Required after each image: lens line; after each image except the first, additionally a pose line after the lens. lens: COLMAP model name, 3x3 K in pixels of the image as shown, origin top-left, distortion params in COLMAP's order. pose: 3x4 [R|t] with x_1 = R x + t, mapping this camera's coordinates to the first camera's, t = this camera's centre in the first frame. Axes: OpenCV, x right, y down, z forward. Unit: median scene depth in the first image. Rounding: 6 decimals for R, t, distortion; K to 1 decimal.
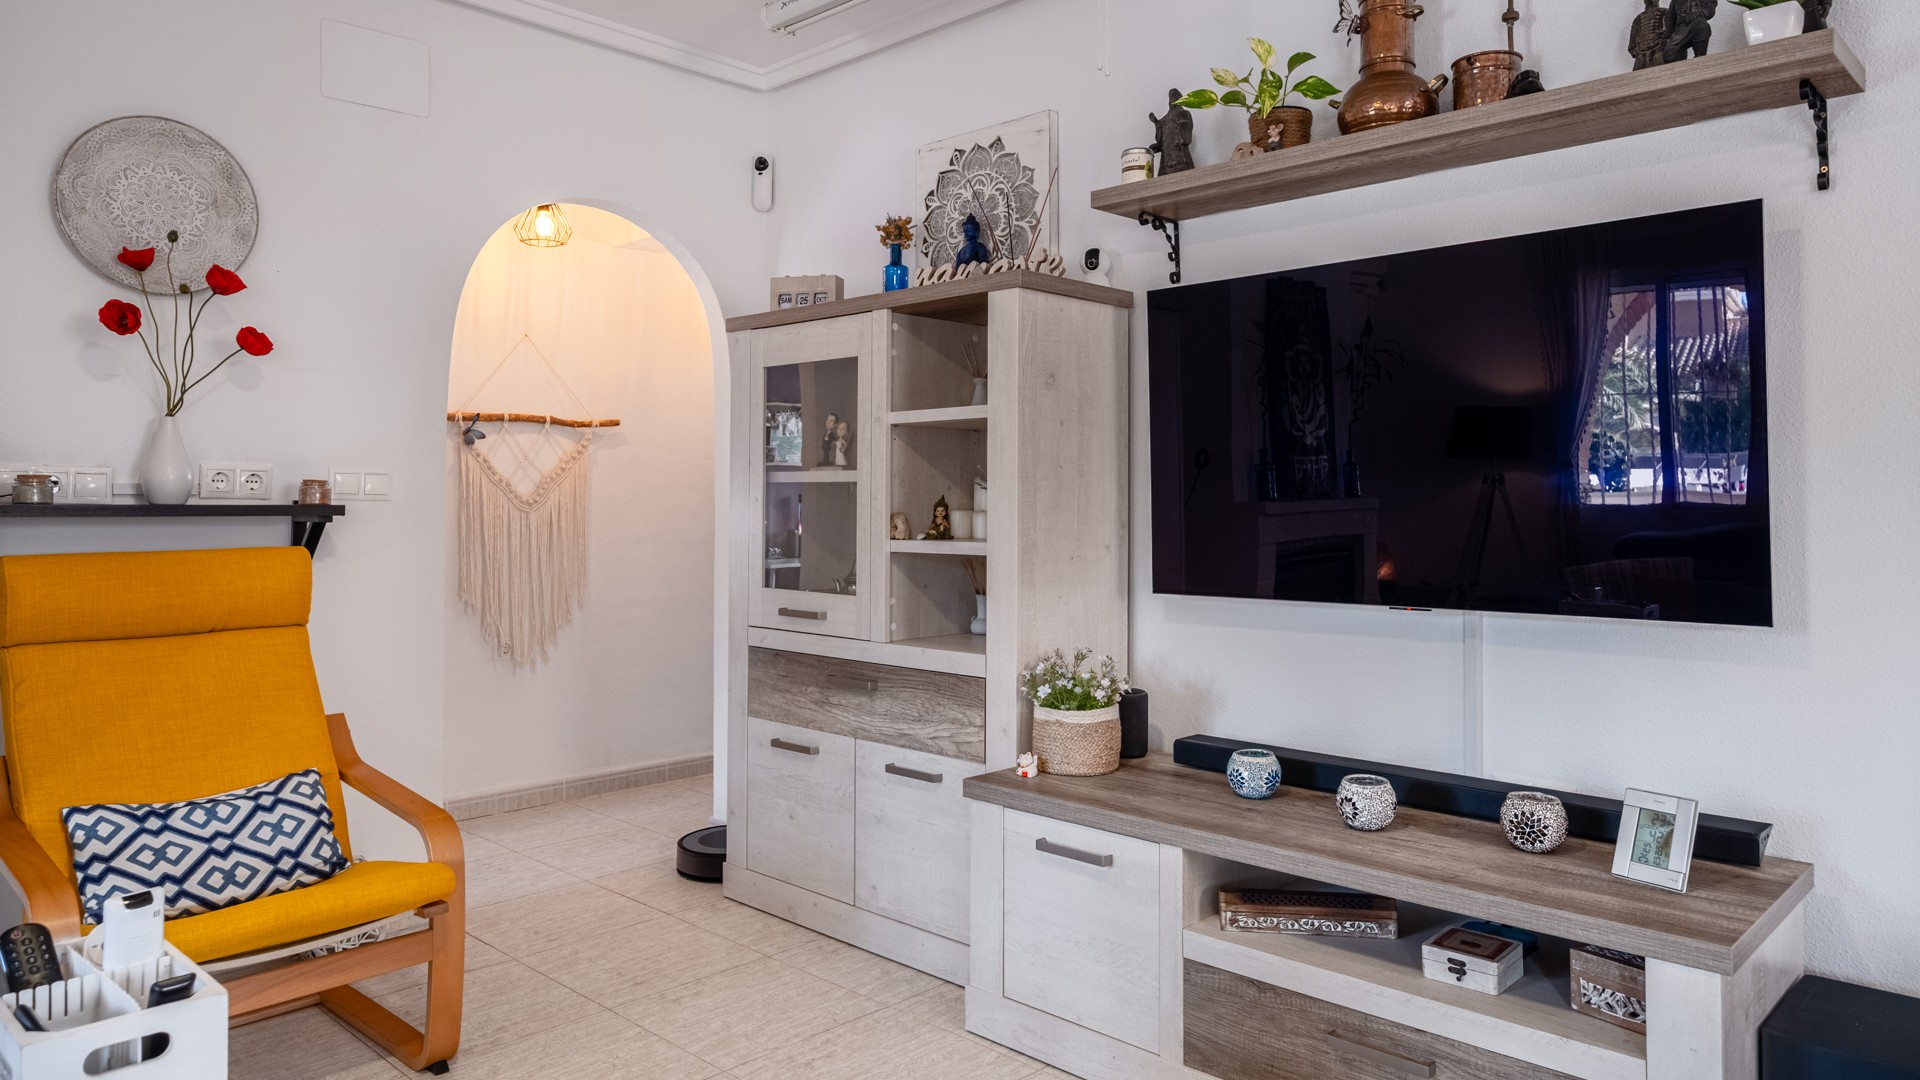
lens RADIAL K [[1245.7, 0, 958.5], [0, 1245.7, 474.5], [0, 0, 1]] dist [0.000099, 0.000970]
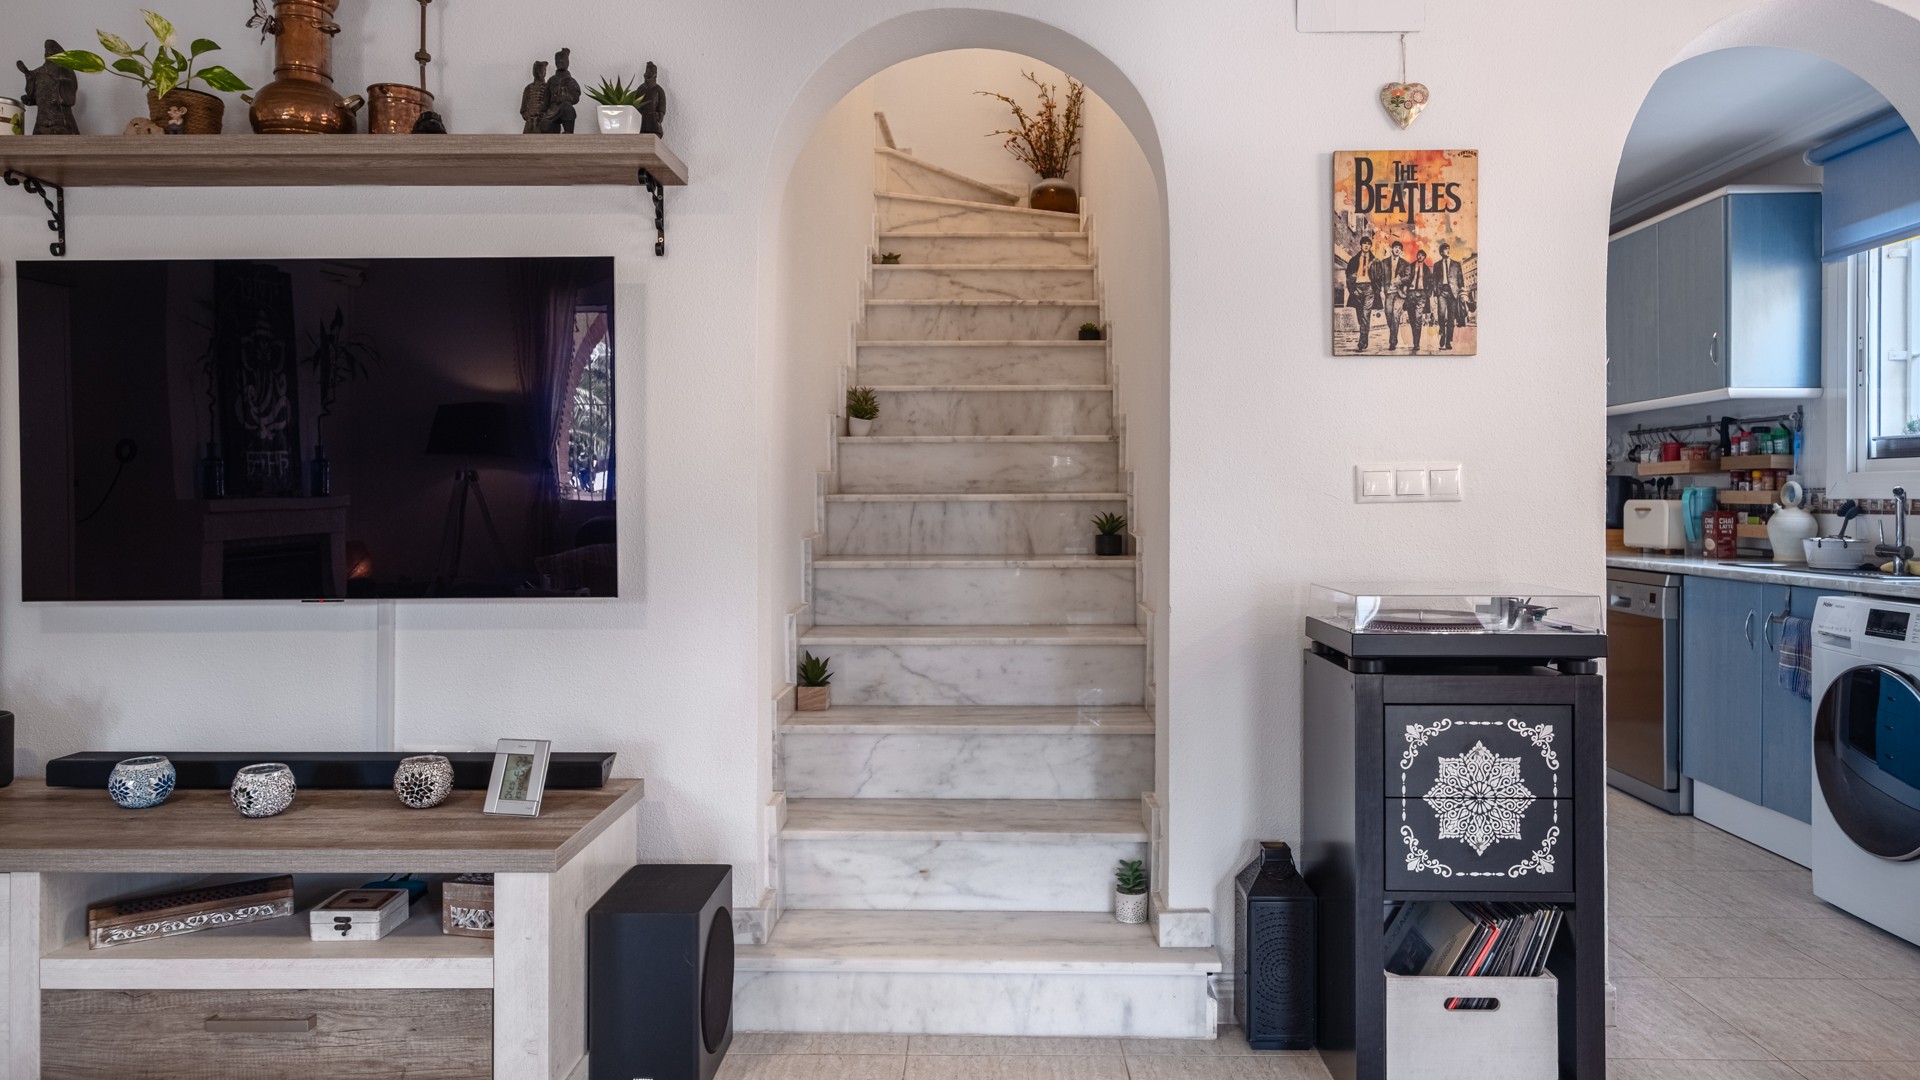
lens RADIAL K [[1248.6, 0, 986.2], [0, 1248.6, 492.7], [0, 0, 1]] dist [0.008503, -0.002113]
pose [[0.719282, 0.002321, 0.694714, 0.031889], [-0.013995, 0.999840, 0.011150, -0.002467], [-0.694577, -0.017742, 0.719199, -0.135062]]
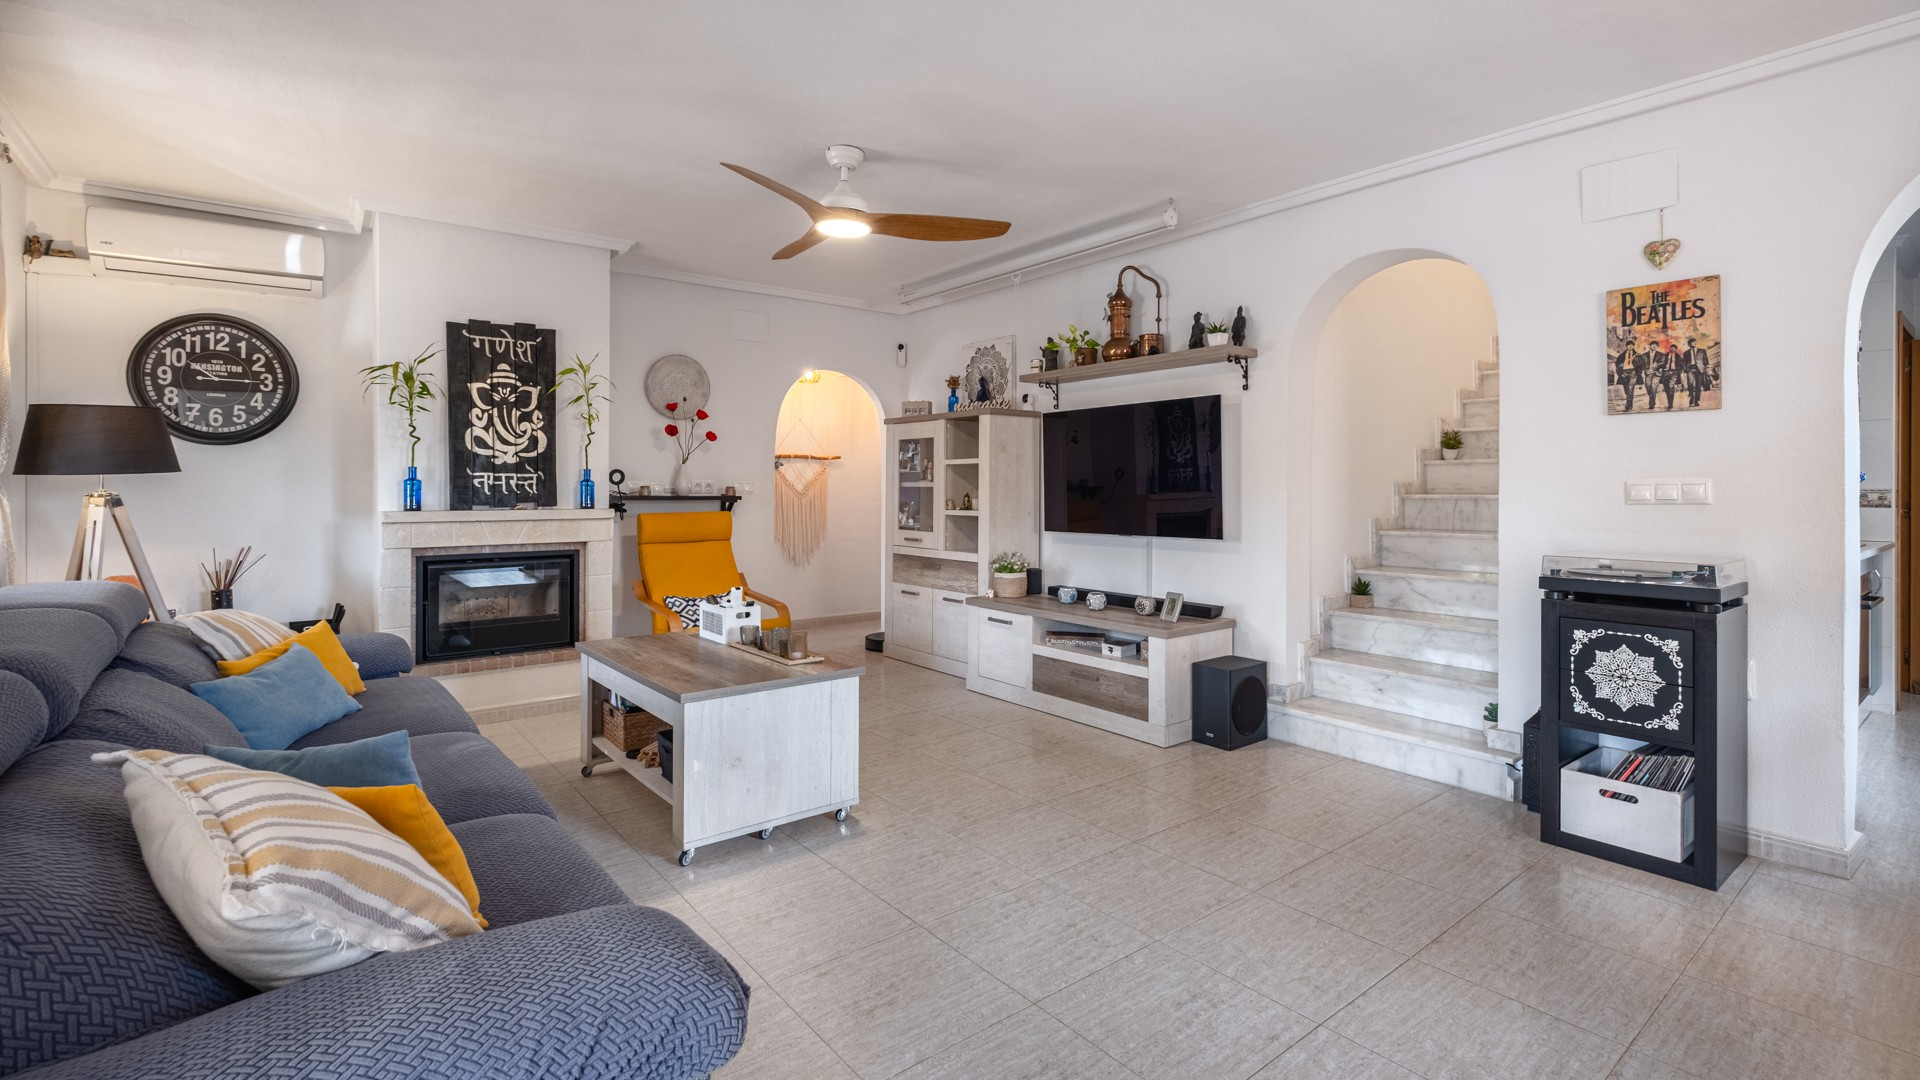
lens RADIAL K [[851.9, 0, 963.2], [0, 851.9, 483.1], [0, 0, 1]] dist [-0.000841, -0.000082]
pose [[0.992868, 0.001130, -0.119210, 0.222073], [0.000590, 0.999896, 0.014391, -0.032652], [0.119214, -0.014359, 0.992765, -0.851952]]
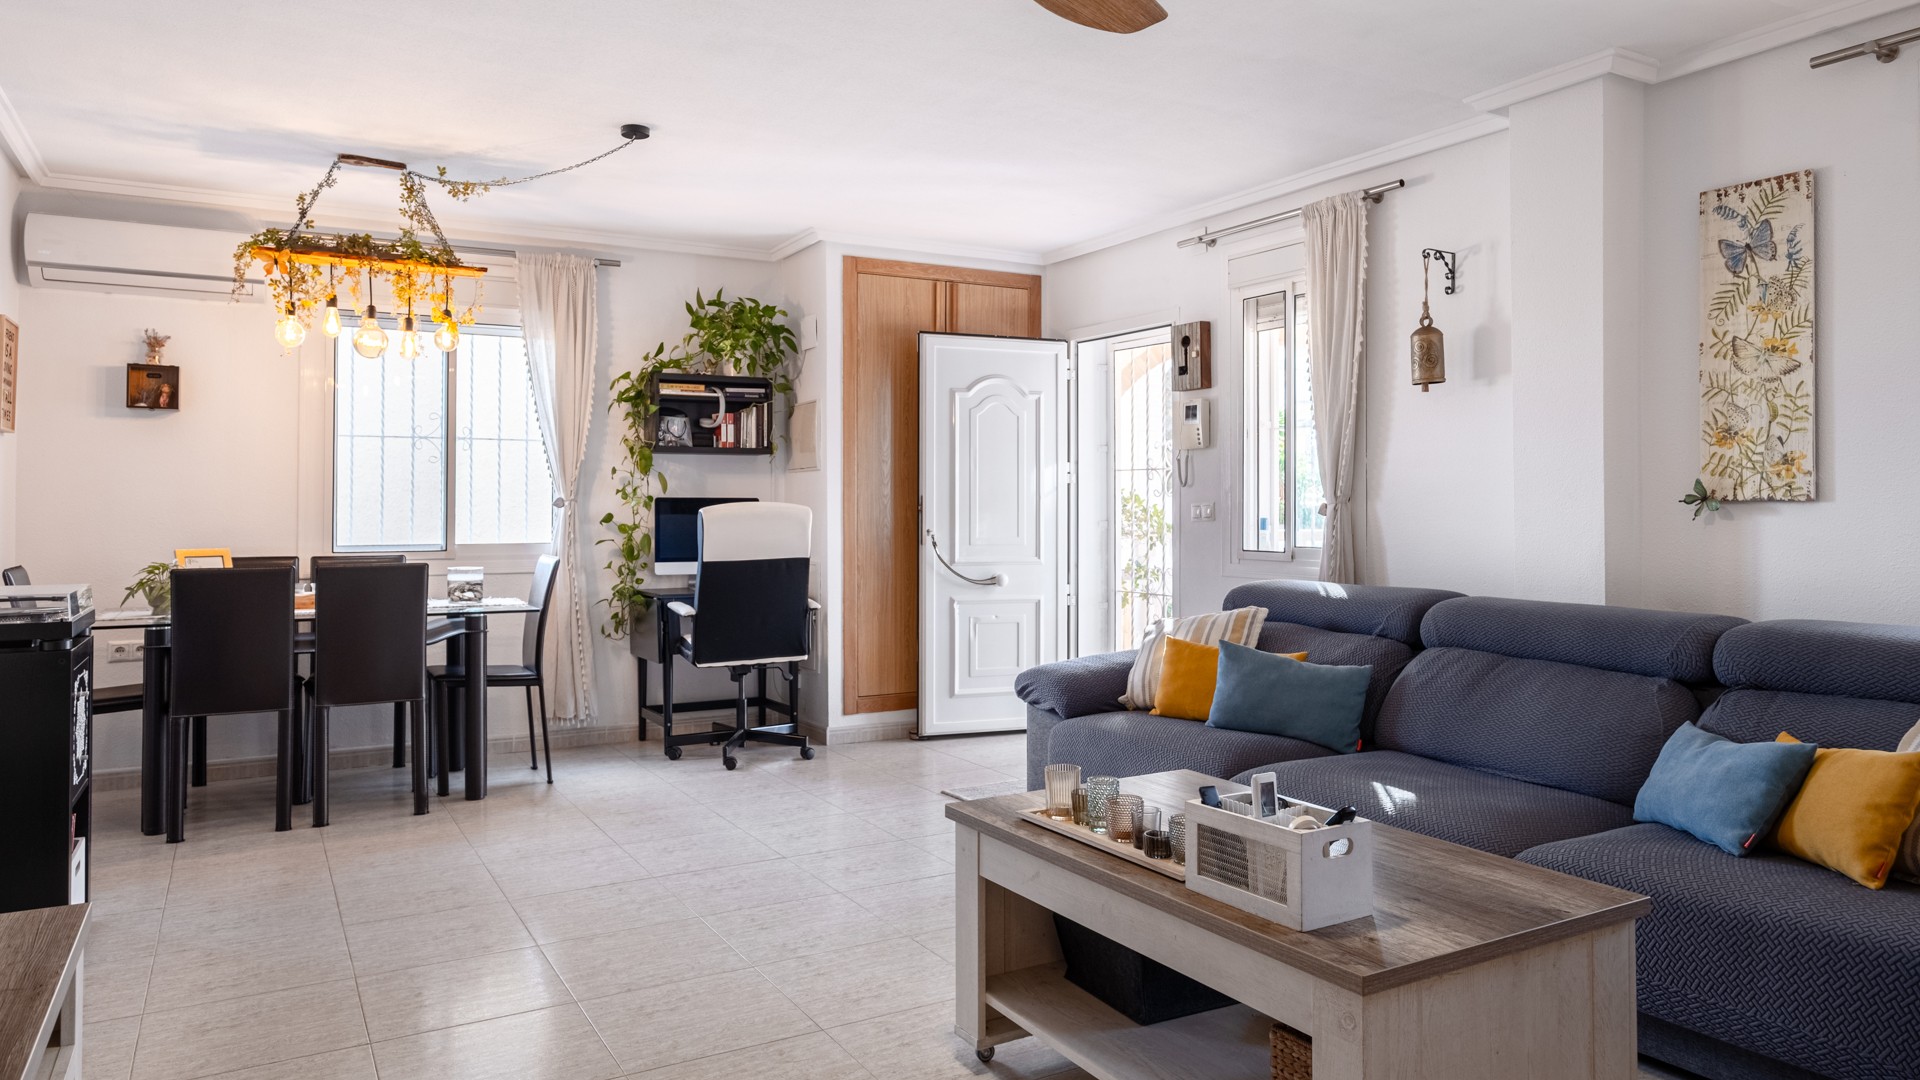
lens RADIAL K [[1248.6, 0, 986.2], [0, 1248.6, 492.7], [0, 0, 1]] dist [0.008503, -0.002113]
pose [[-0.966811, 0.003434, 0.255469, -0.324134], [-0.003891, 0.999596, -0.028160, 0.006436], [-0.255462, -0.028219, -0.966407, 1.196166]]
